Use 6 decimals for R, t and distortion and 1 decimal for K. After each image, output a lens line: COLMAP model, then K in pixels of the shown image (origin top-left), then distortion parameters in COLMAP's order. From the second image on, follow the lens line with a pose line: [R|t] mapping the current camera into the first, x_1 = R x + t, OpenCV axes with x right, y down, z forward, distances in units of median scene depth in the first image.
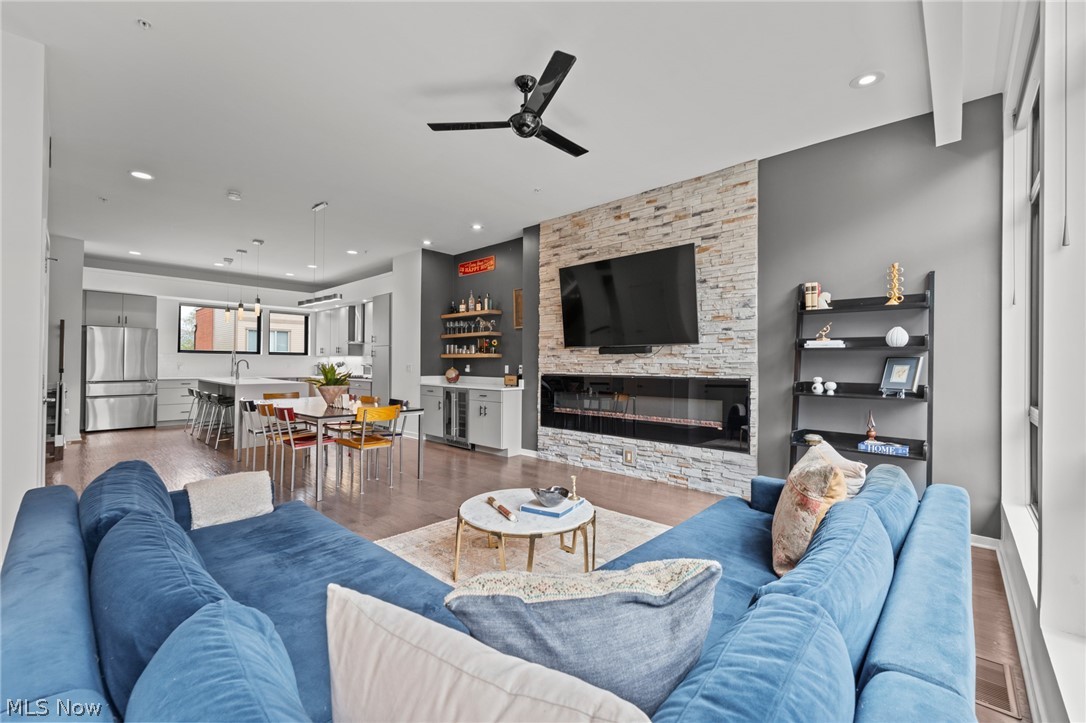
lens RADIAL K [[440.0, 0, 543.0], [0, 440.0, 361.5], [0, 0, 1]] dist [0.000737, 0.000039]
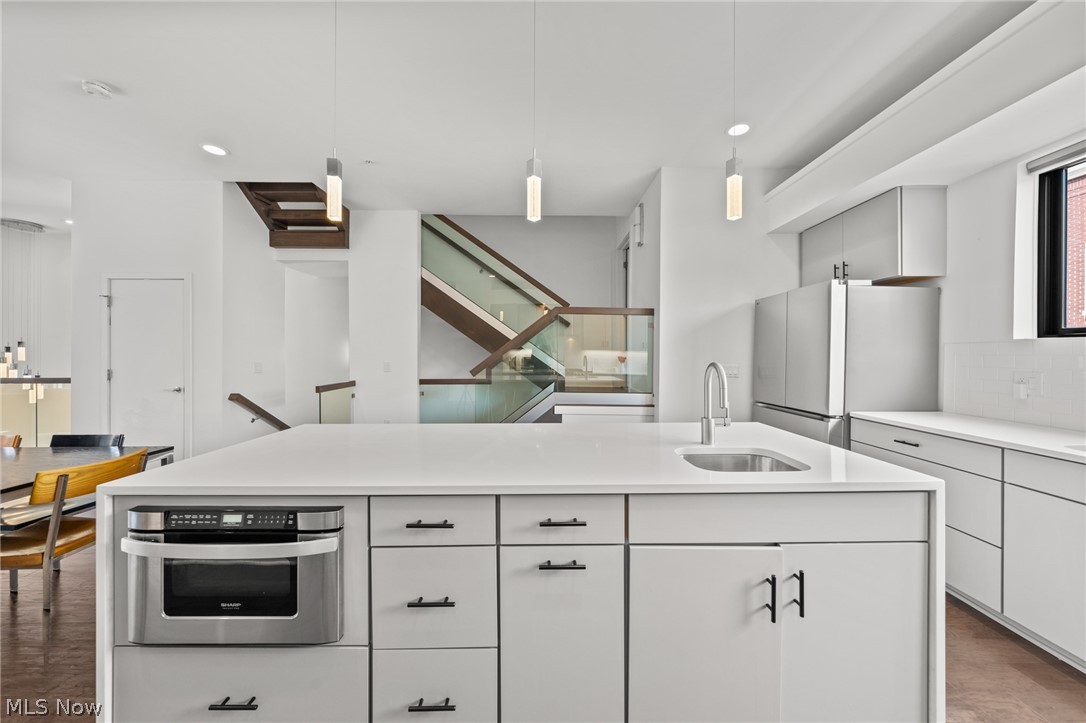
lens RADIAL K [[370.4, 0, 546.6], [0, 370.4, 353.7], [0, 0, 1]] dist [-0.004592, 0.000108]
pose [[-0.734190, -0.012079, -0.678836, -0.568514], [-0.005911, 0.999918, -0.011400, -0.007186], [0.678918, -0.004357, -0.734201, 1.250284]]
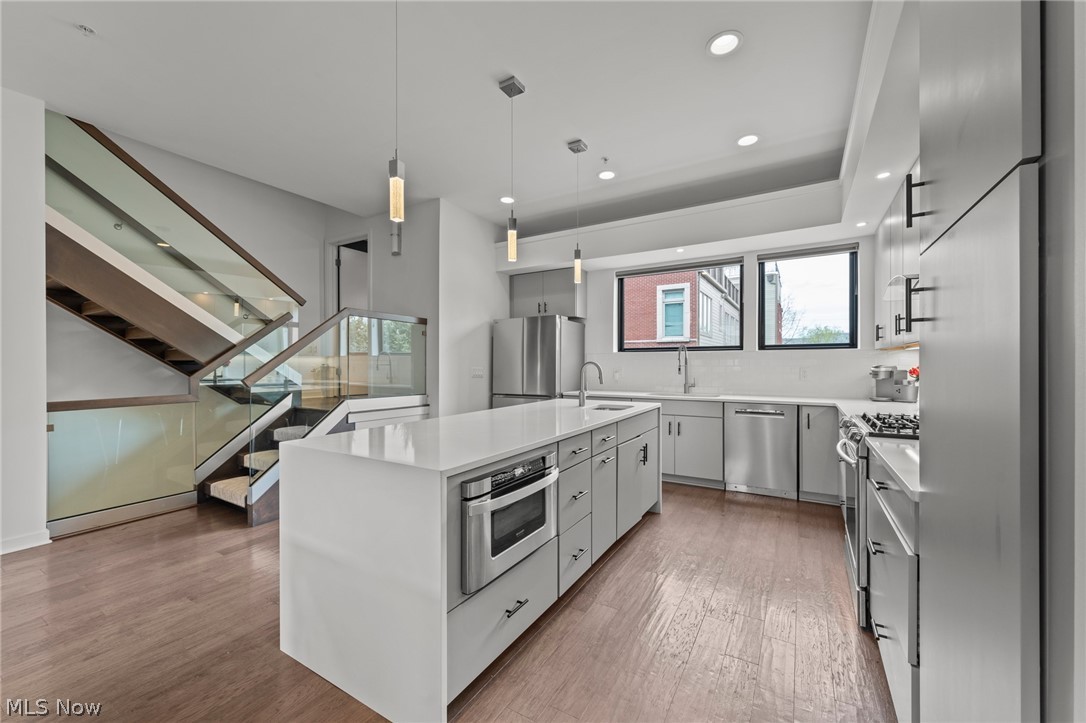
lens RADIAL K [[428.3, 0, 543.0], [0, 428.3, 361.5], [0, 0, 1]] dist [-0.001479, -0.000033]
pose [[0.195970, -0.014805, -0.980498, -0.325464], [0.008567, 0.999874, -0.013386, 0.001017], [0.980572, -0.005777, 0.196072, 1.008221]]
